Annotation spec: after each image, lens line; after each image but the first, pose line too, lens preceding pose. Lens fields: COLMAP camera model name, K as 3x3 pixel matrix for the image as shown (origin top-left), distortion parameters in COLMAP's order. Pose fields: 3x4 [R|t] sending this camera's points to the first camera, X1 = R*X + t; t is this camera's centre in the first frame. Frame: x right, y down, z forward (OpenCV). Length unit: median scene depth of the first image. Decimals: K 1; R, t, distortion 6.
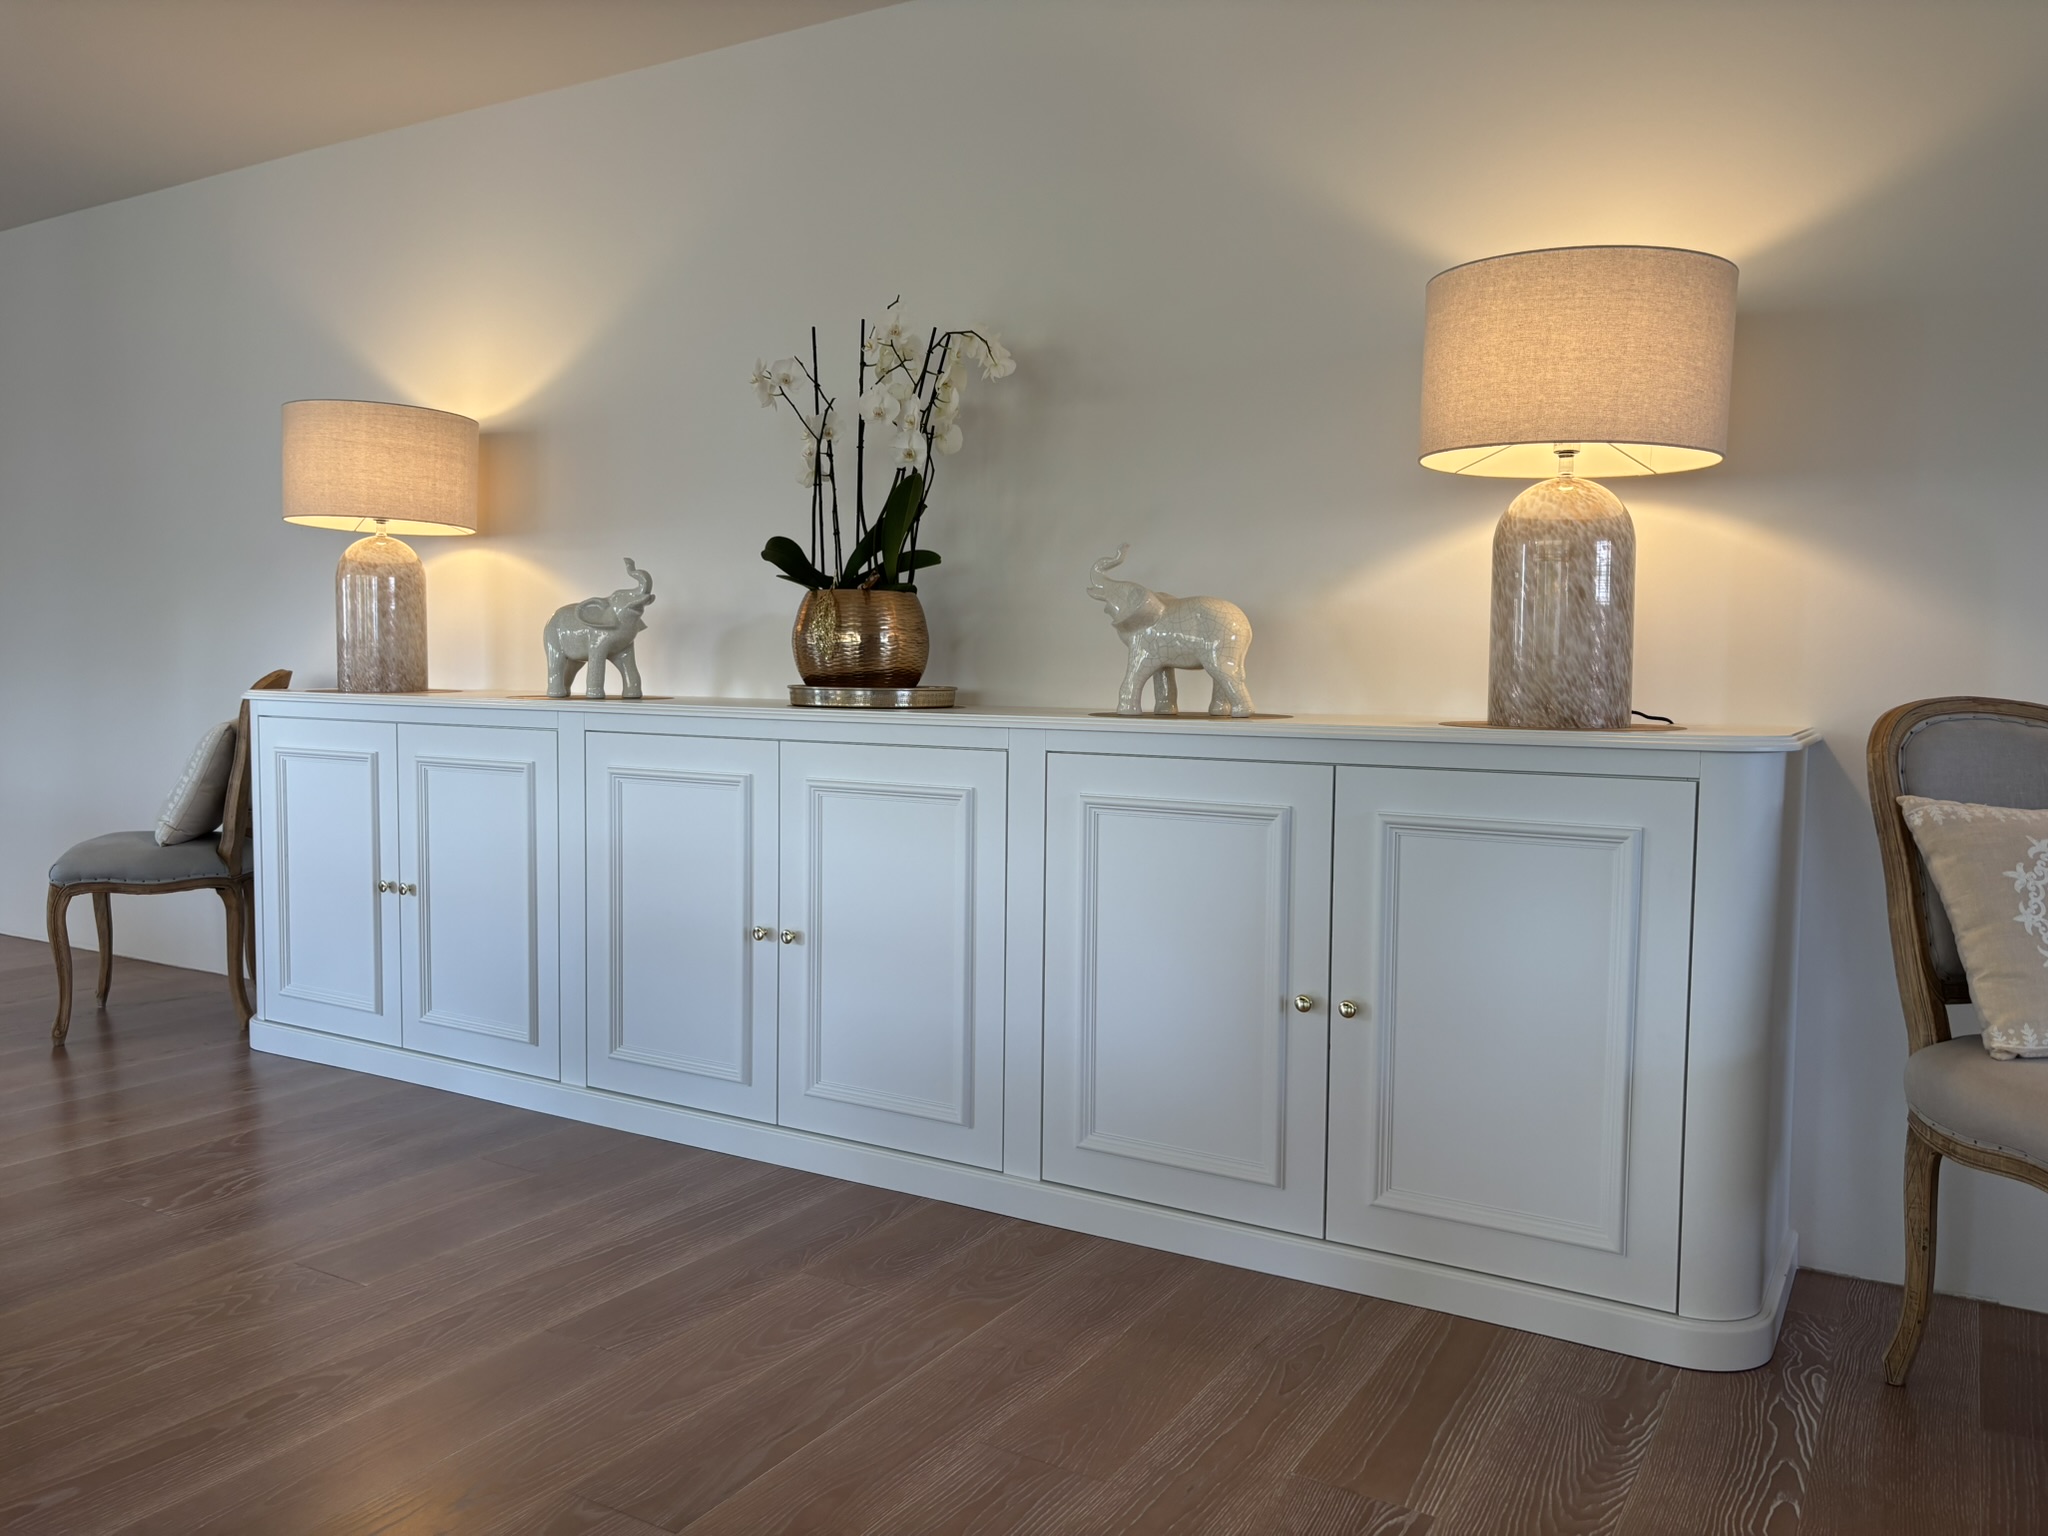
lens RADIAL K [[1552.0, 0, 1016.0], [0, 1552.0, 767.7], [0, 0, 1]] dist [0.050866, -0.062642]
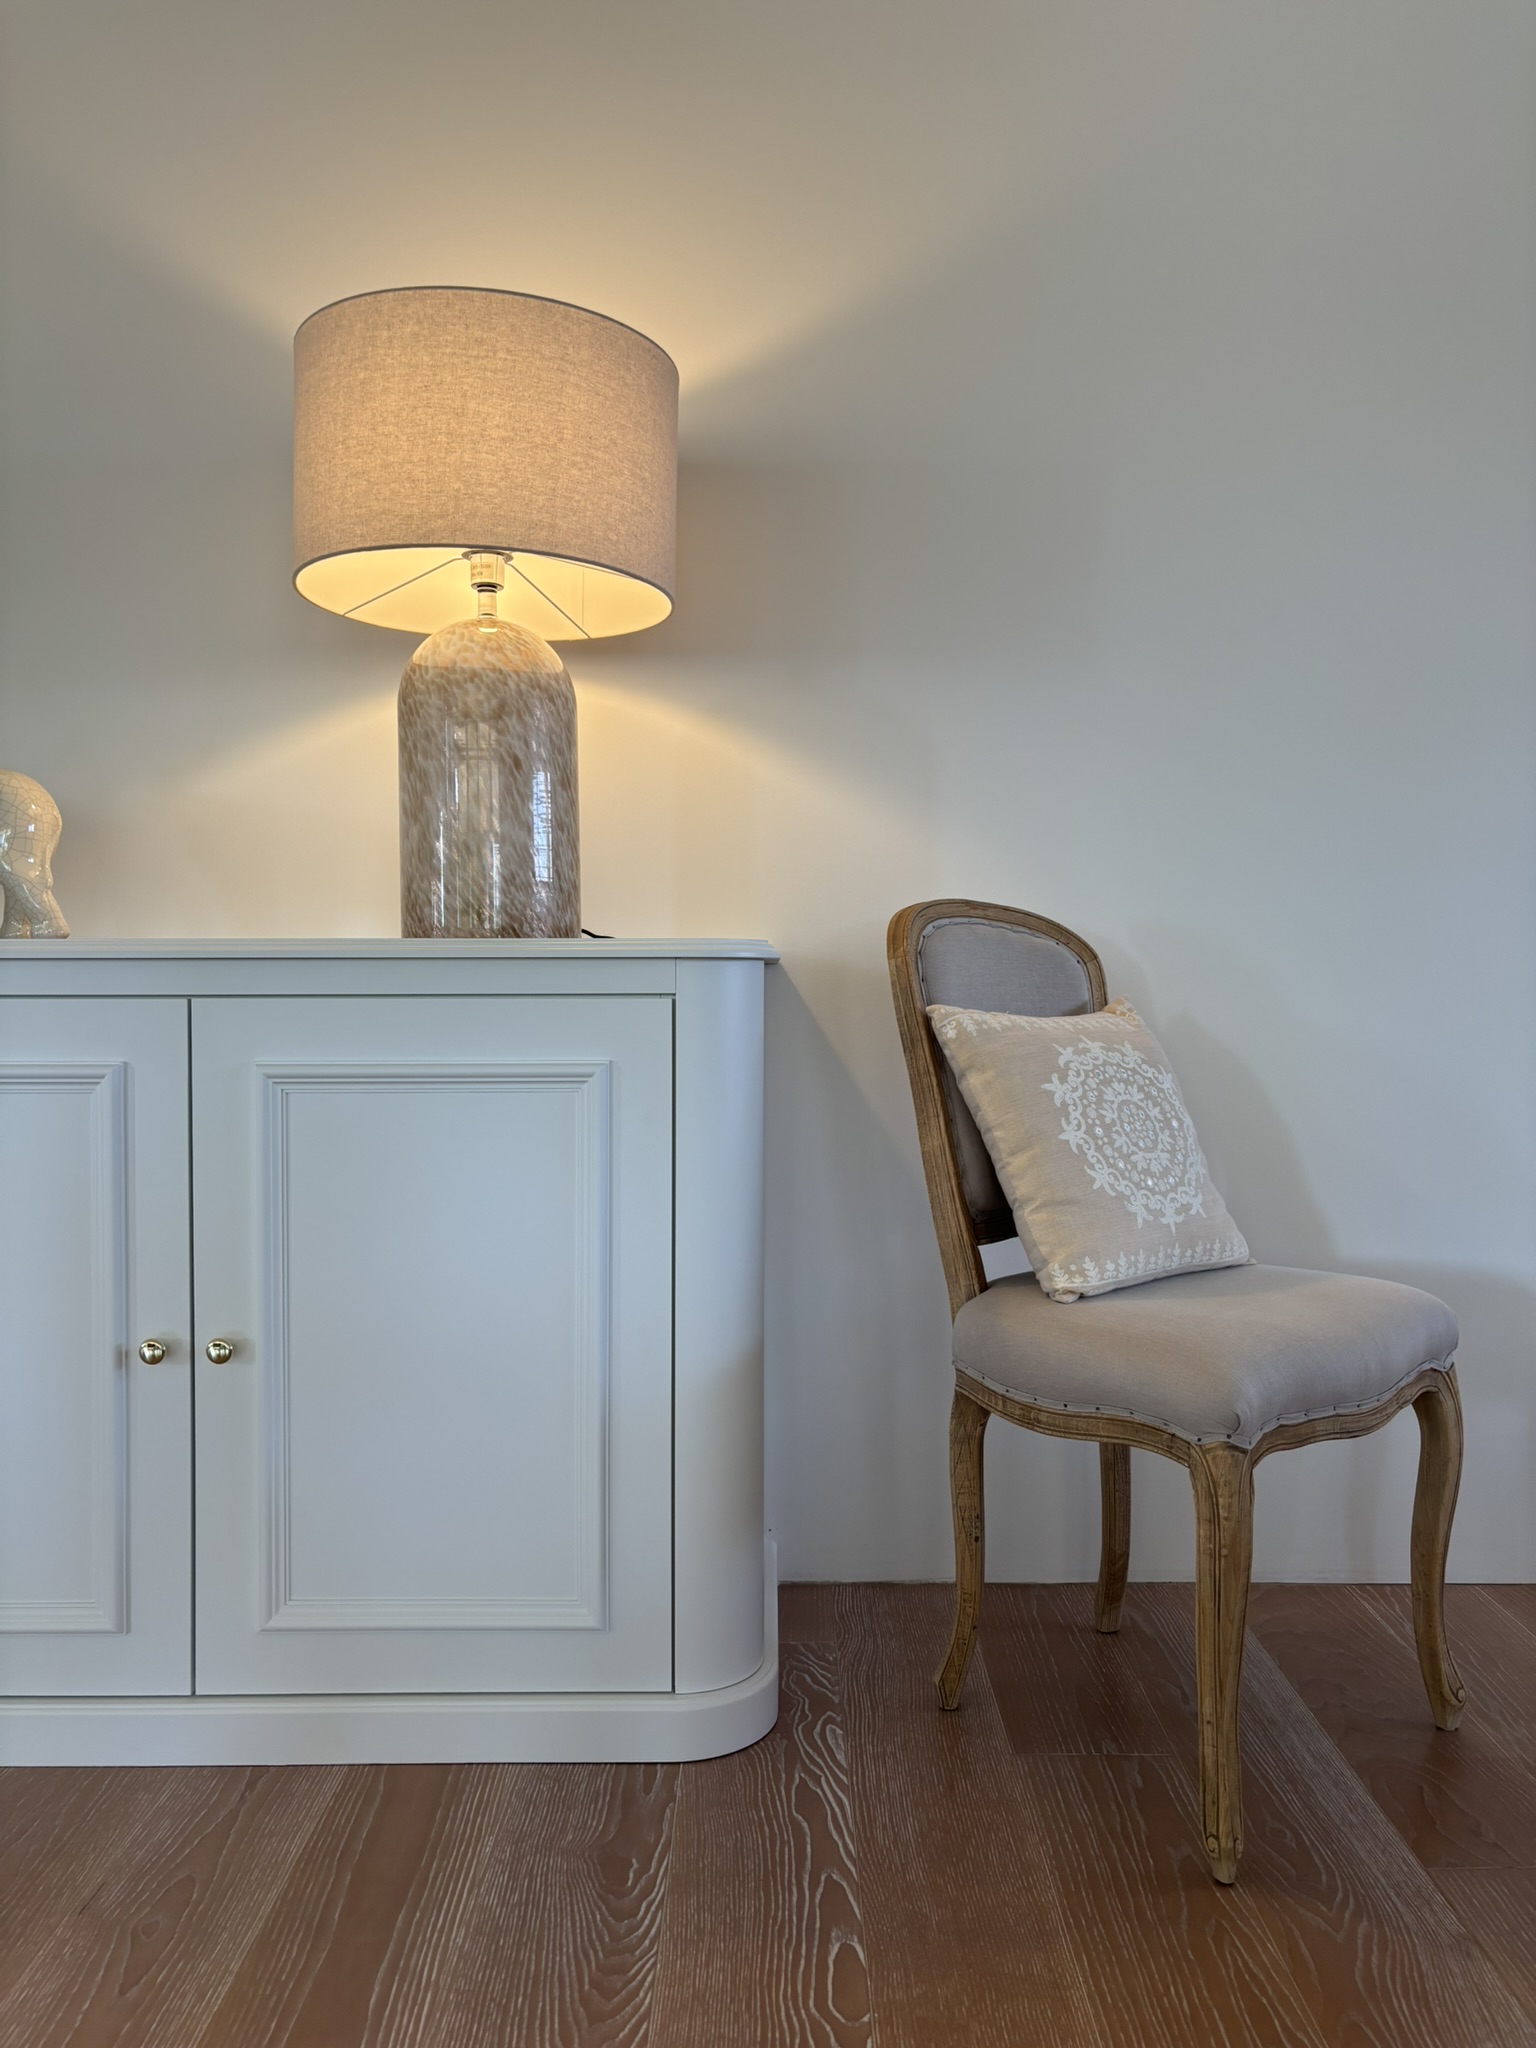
lens RADIAL K [[1552.0, 0, 768.2], [0, 1552.0, 1019.9], [0, 0, 1]] dist [0.050866, -0.062642]
pose [[0.855536, -0.025332, 0.517124, 0.065542], [0.043889, 0.998756, -0.023685, 0.035386], [-0.515880, 0.042959, 0.855583, 0.272108]]
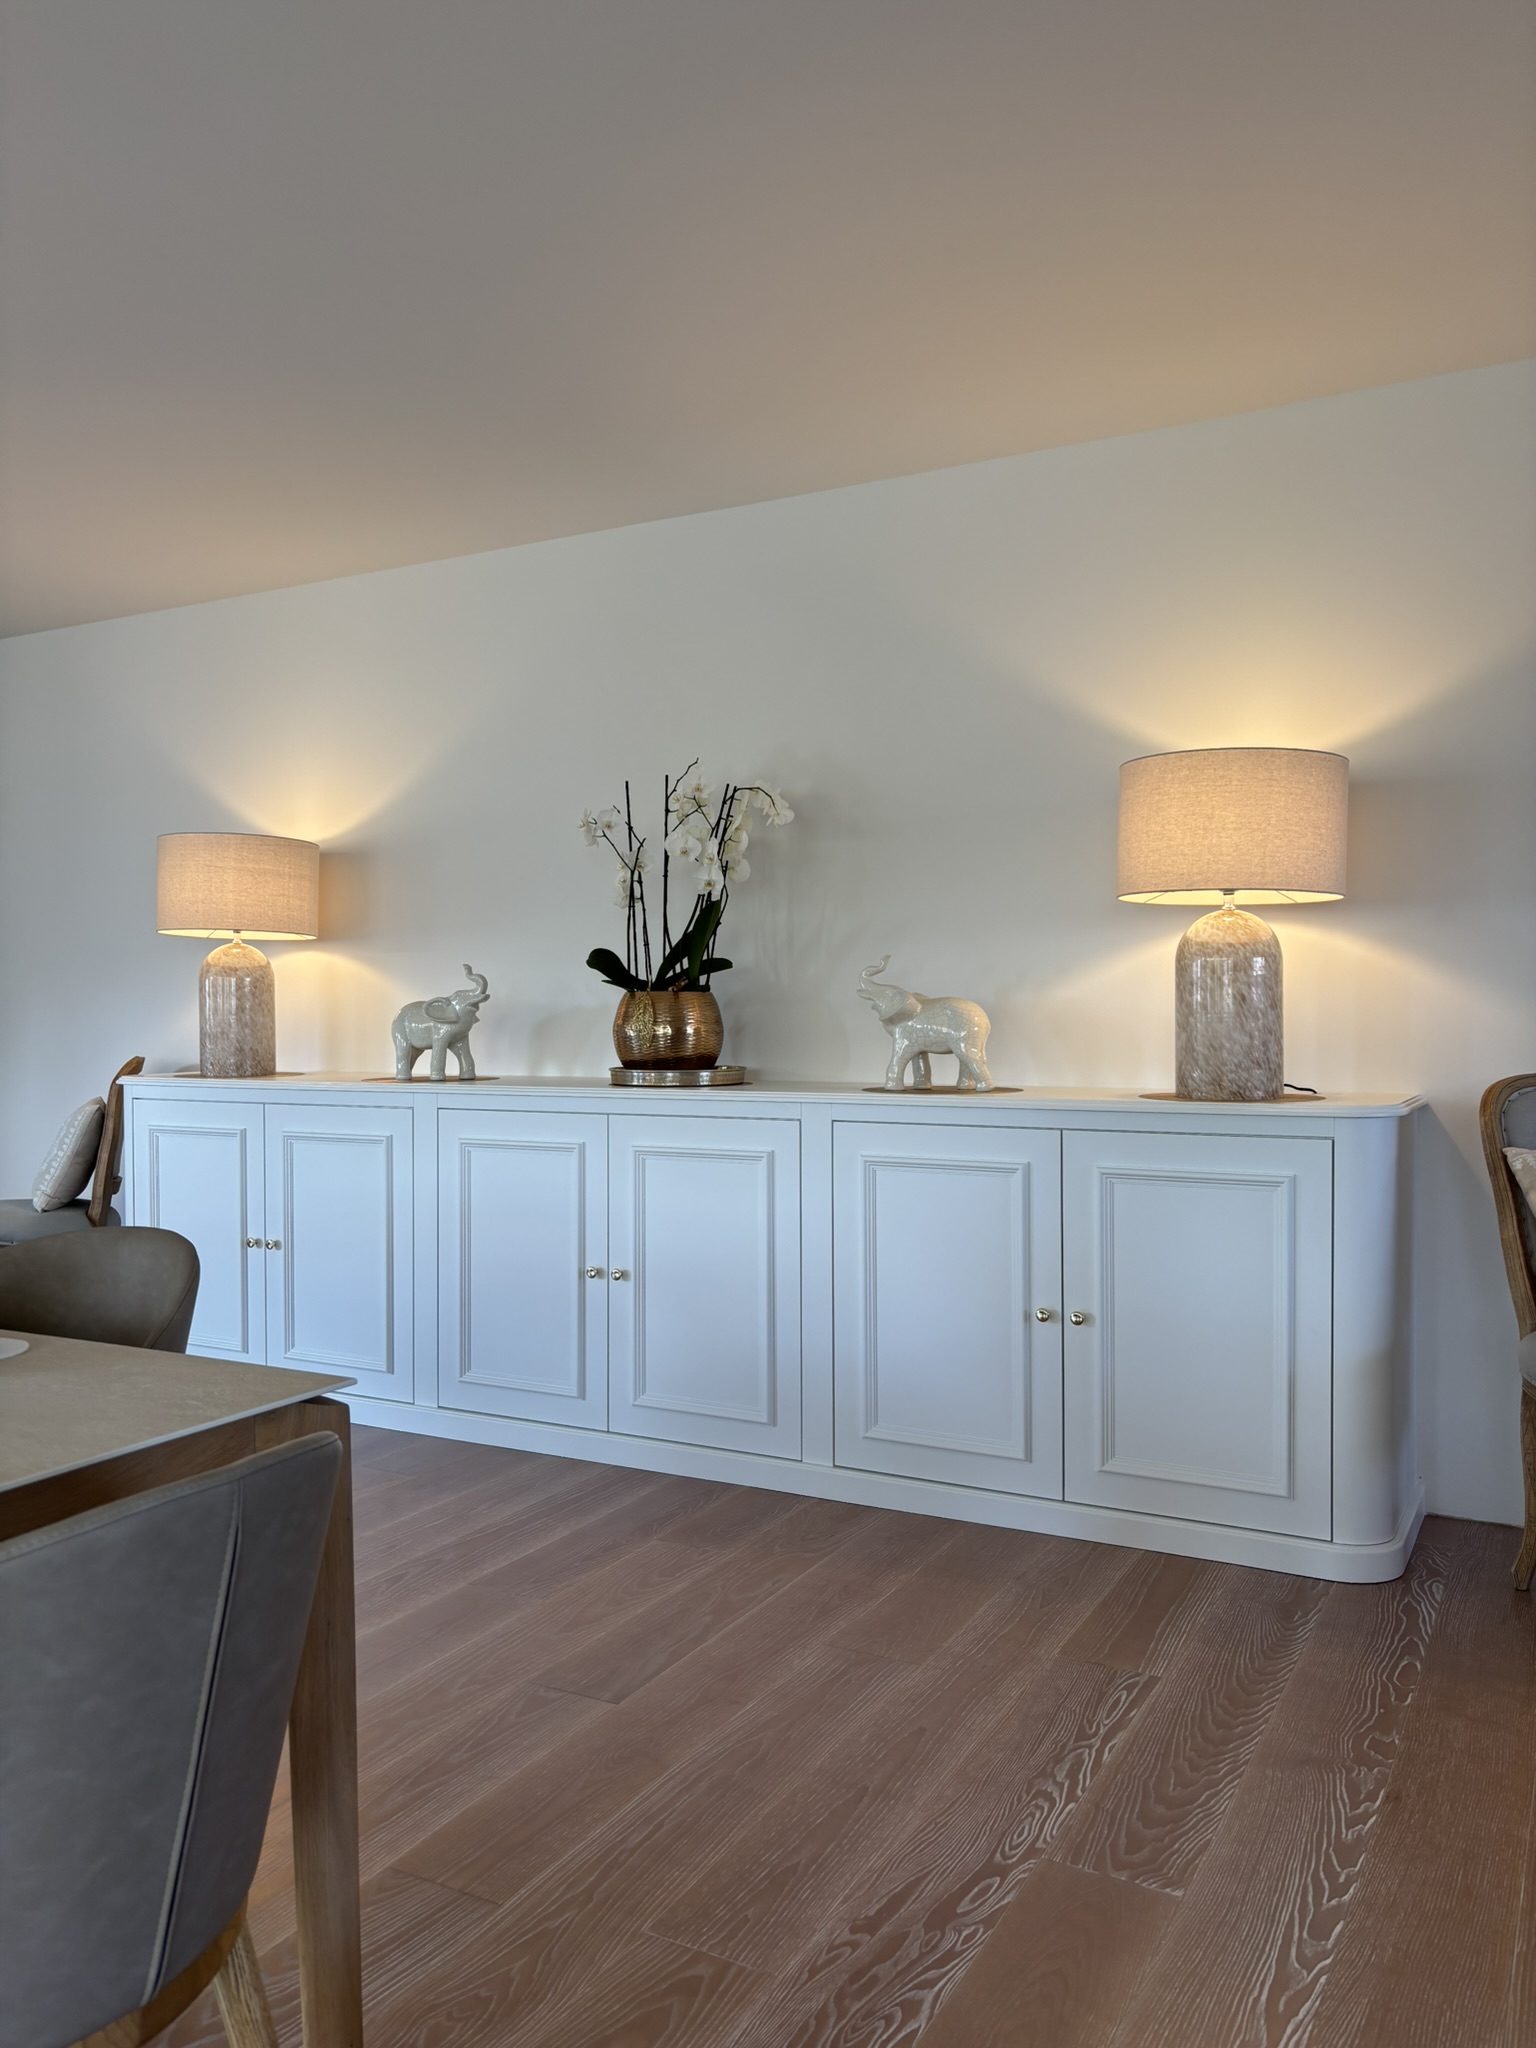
lens RADIAL K [[1552.0, 0, 766.5], [0, 1552.0, 1039.4], [0, 0, 1]] dist [0.050866, -0.062642]
pose [[0.998800, -0.015672, 0.046393, -0.099963], [0.017920, 0.998666, -0.048423, -0.018659], [-0.045573, 0.049197, 0.997749, -0.287912]]
